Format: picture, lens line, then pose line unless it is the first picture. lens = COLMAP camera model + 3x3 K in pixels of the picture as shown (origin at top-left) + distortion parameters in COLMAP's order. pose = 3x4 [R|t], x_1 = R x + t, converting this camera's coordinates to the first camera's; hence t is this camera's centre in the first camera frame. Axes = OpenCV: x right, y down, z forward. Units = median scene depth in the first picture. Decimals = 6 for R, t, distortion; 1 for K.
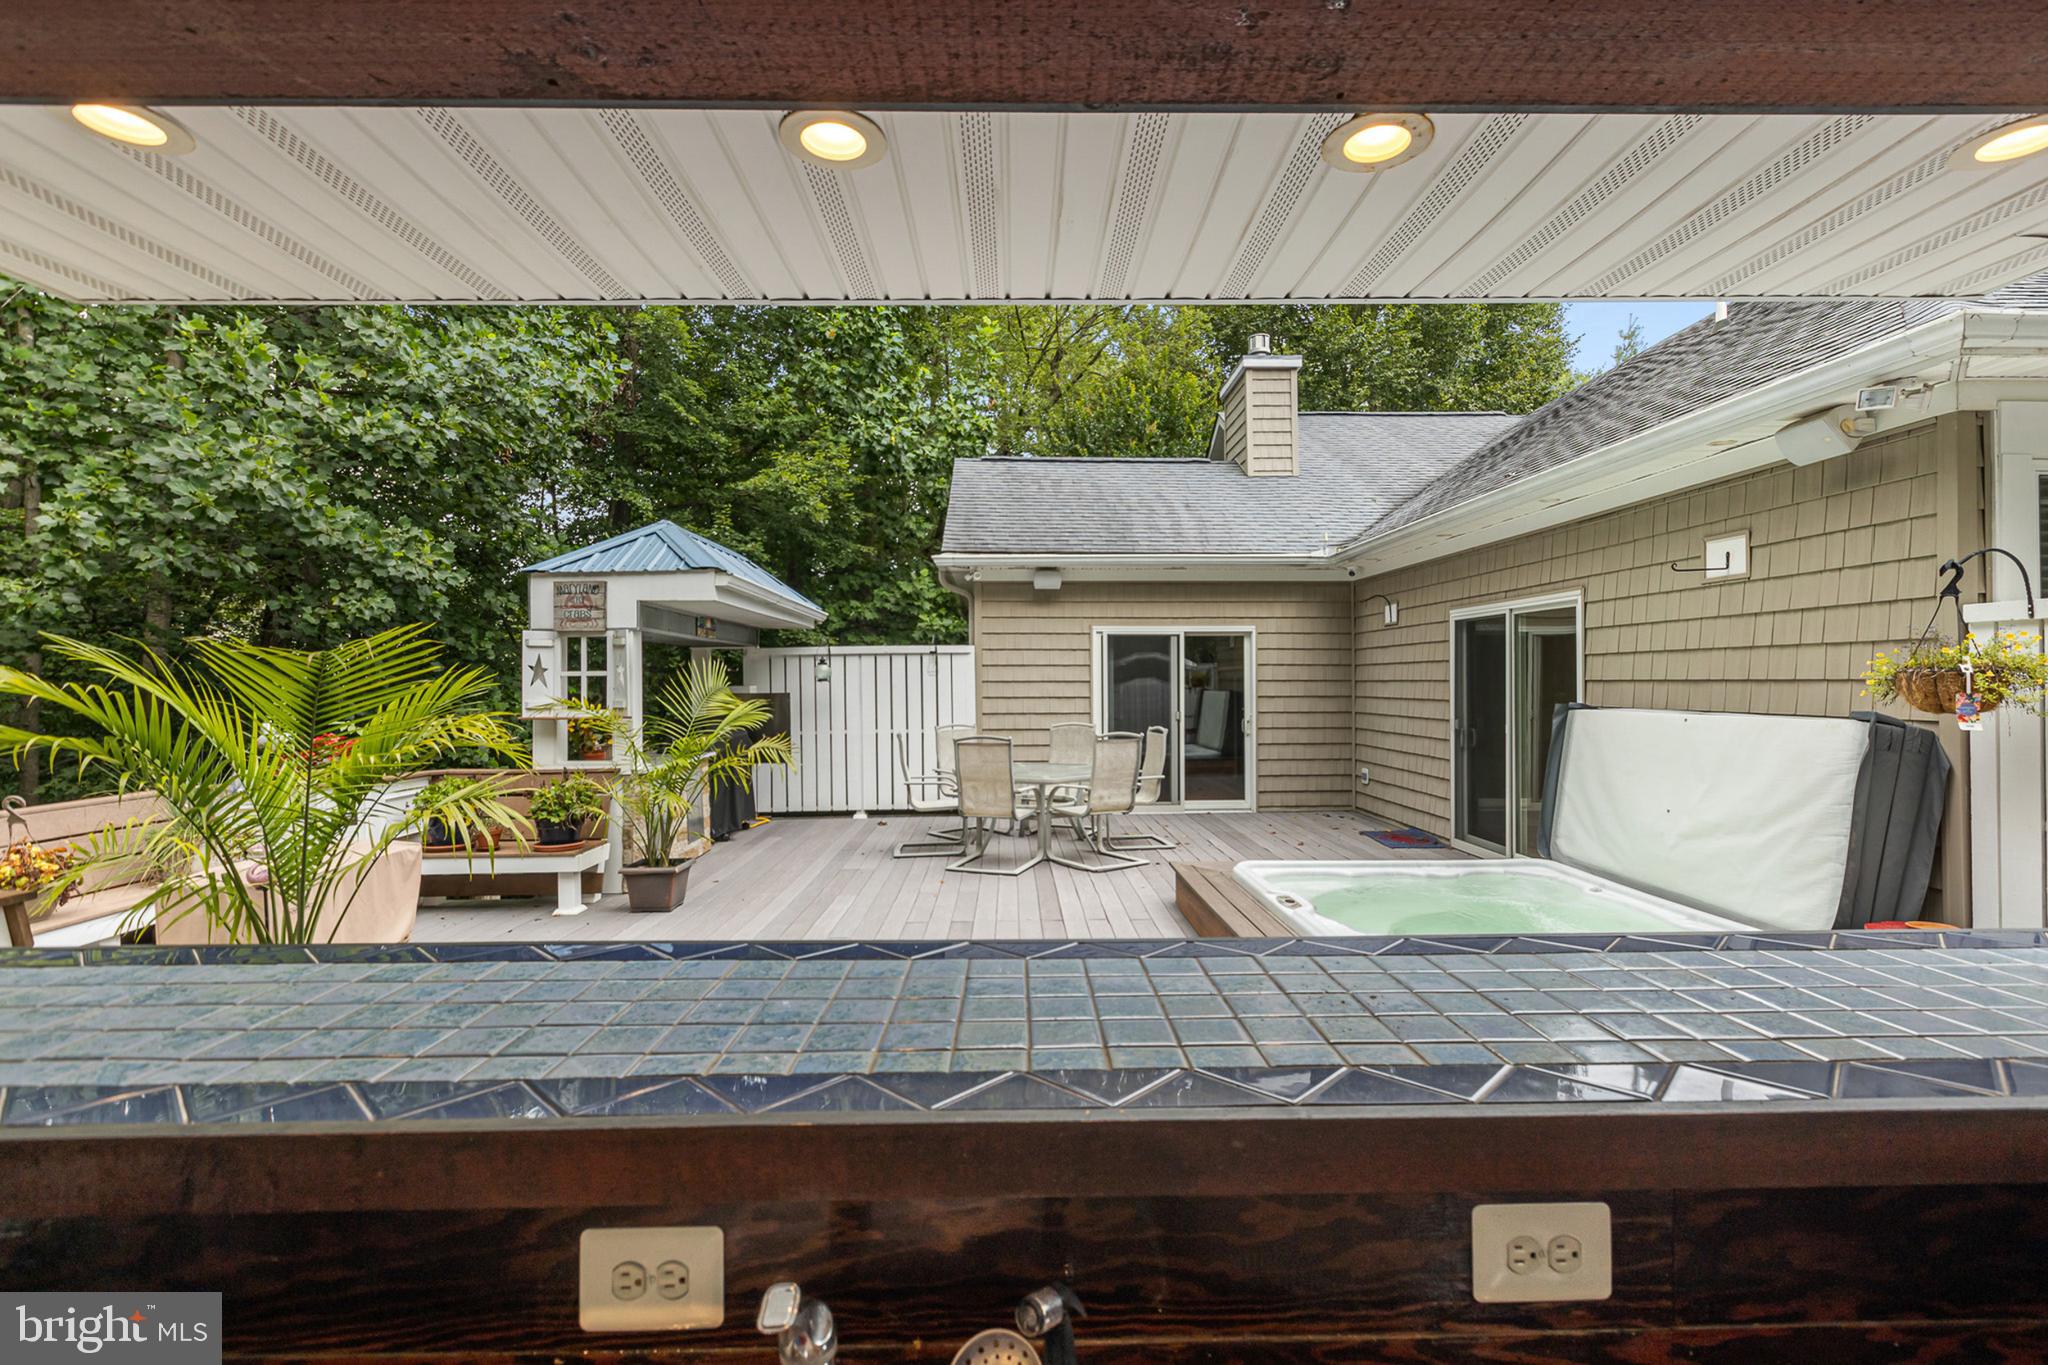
lens RADIAL K [[915.7, 0, 1023.8], [0, 915.7, 685.6], [0, 0, 1]] dist [0.001797, 0.000373]
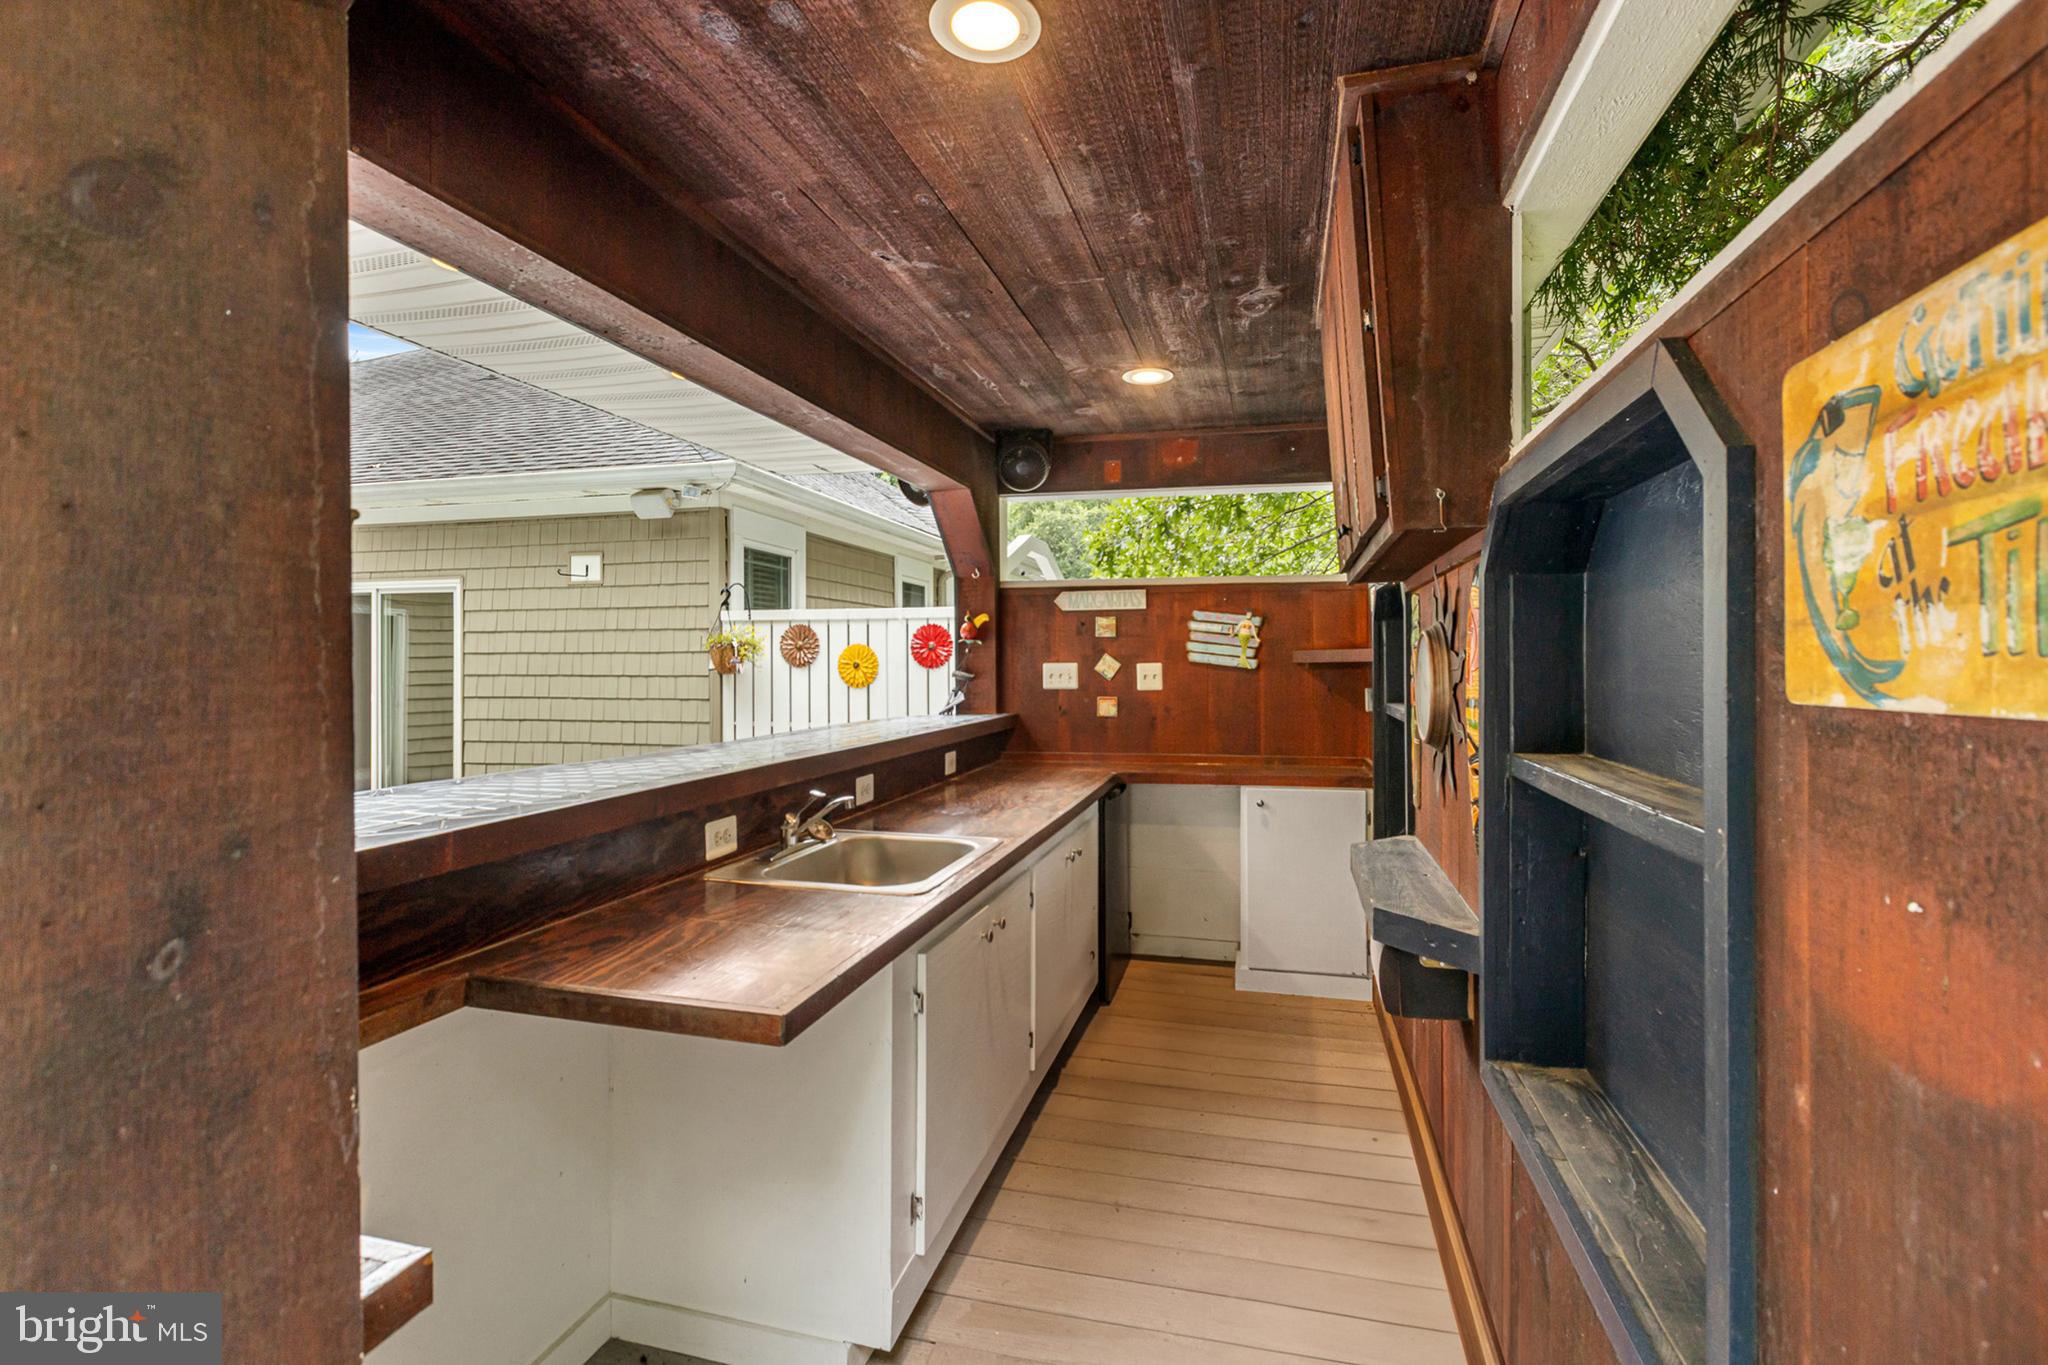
lens RADIAL K [[915.7, 0, 1030.6], [0, 915.7, 672.3], [0, 0, 1]] dist [0.001797, 0.000373]
pose [[0.274450, 0.003272, 0.961596, -0.791485], [0.003865, 0.999982, -0.004506, 0.063139], [-0.961594, 0.004953, 0.274432, -0.155268]]
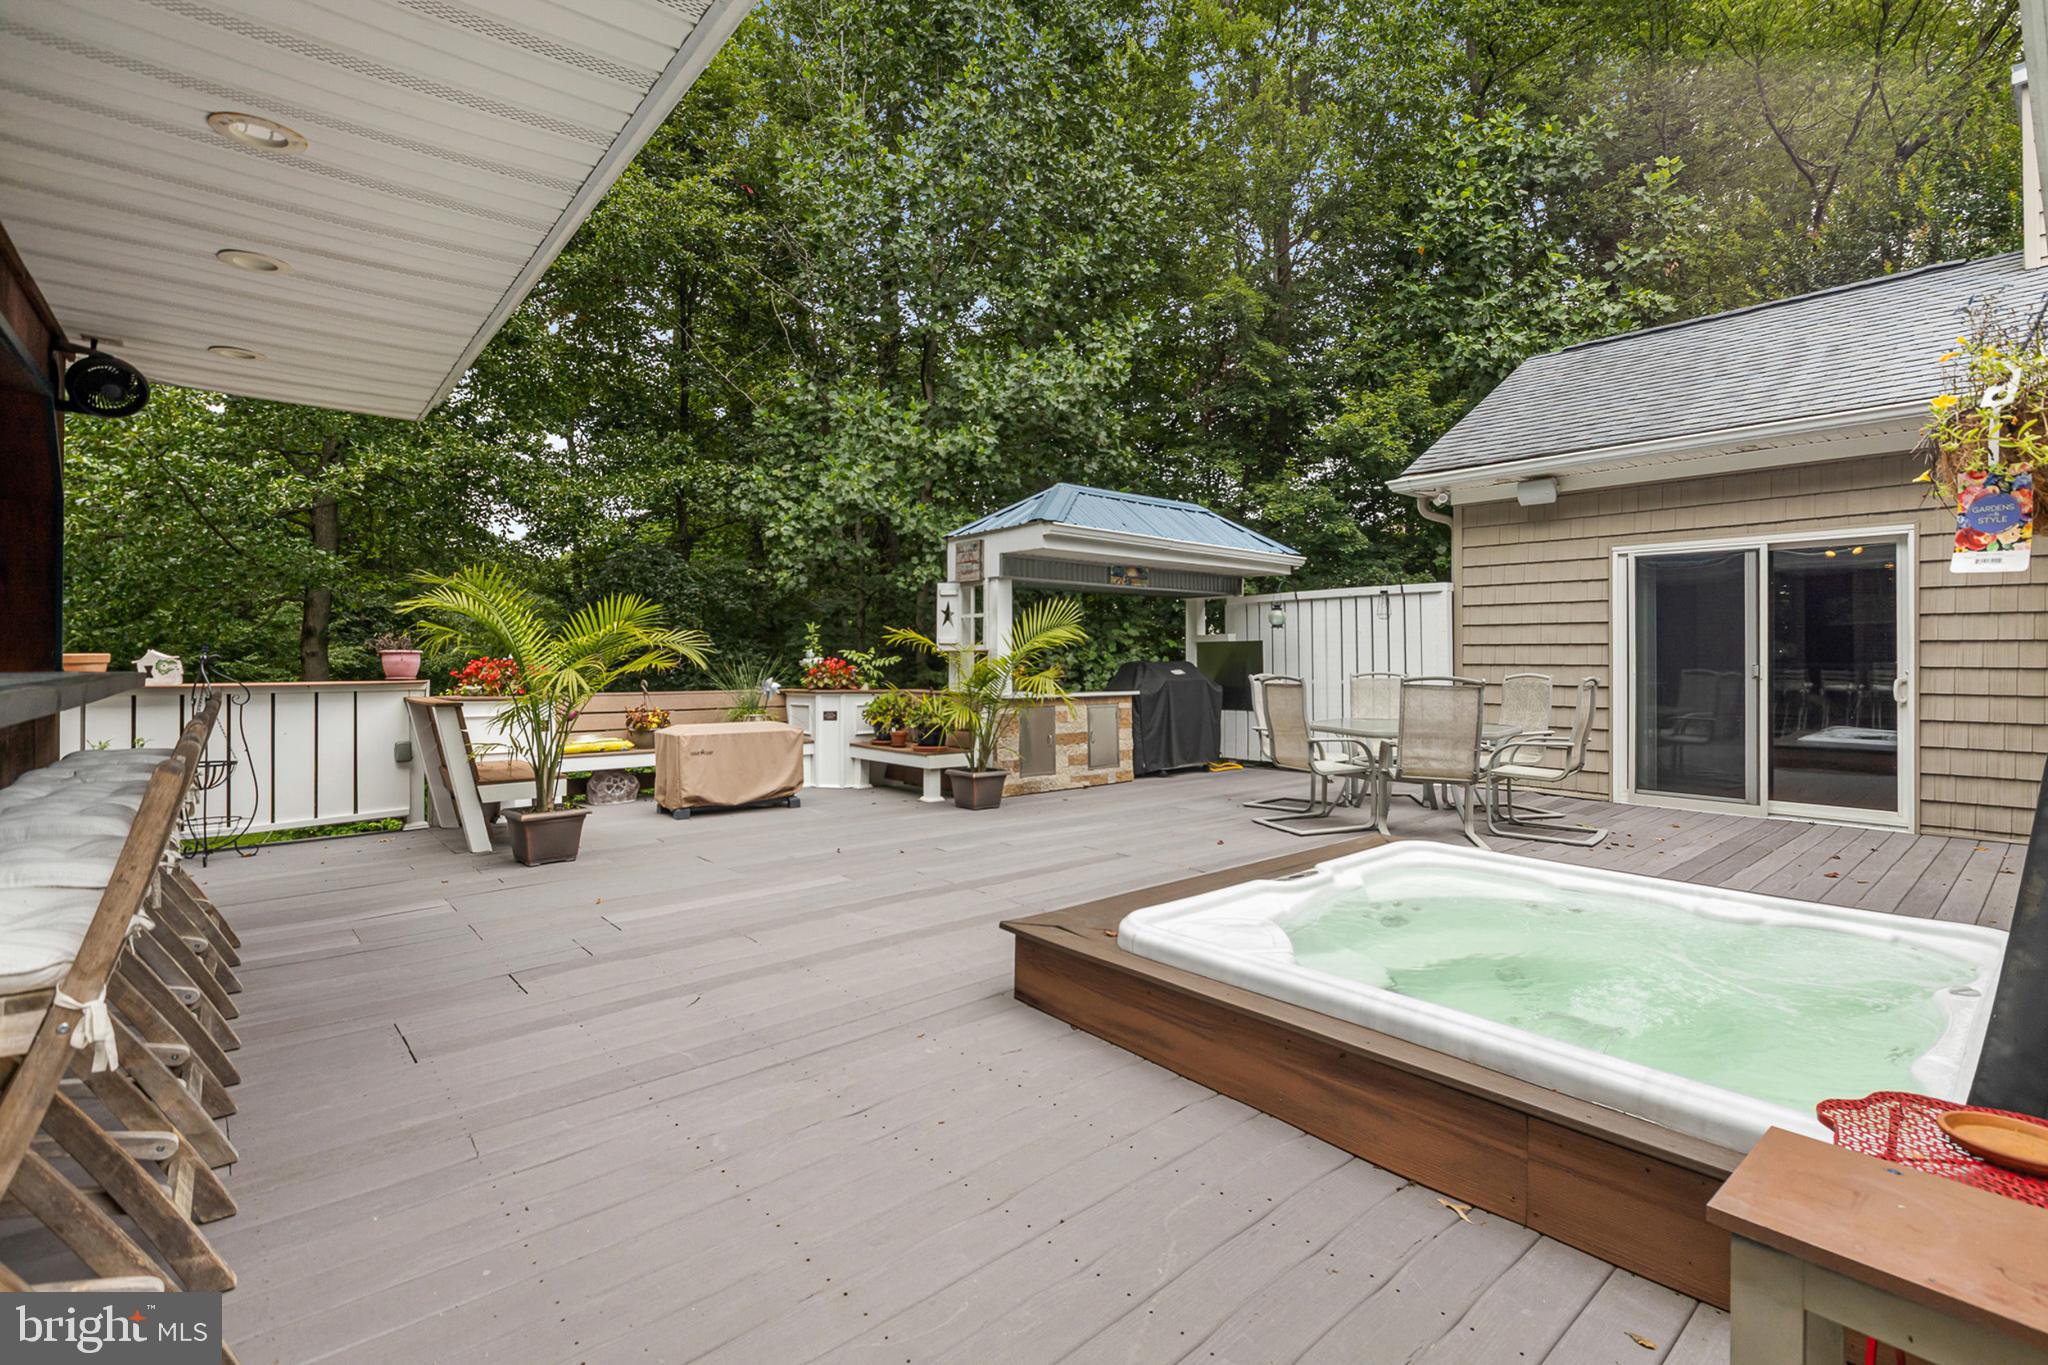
lens RADIAL K [[924.2, 0, 1031.5], [0, 924.2, 662.3], [0, 0, 1]] dist [0.001203, 0.000161]
pose [[0.646790, 0.011403, -0.762583, 0.340042], [-0.008573, 0.999934, 0.007680, 0.025533], [0.762620, 0.001571, 0.646845, 0.162866]]
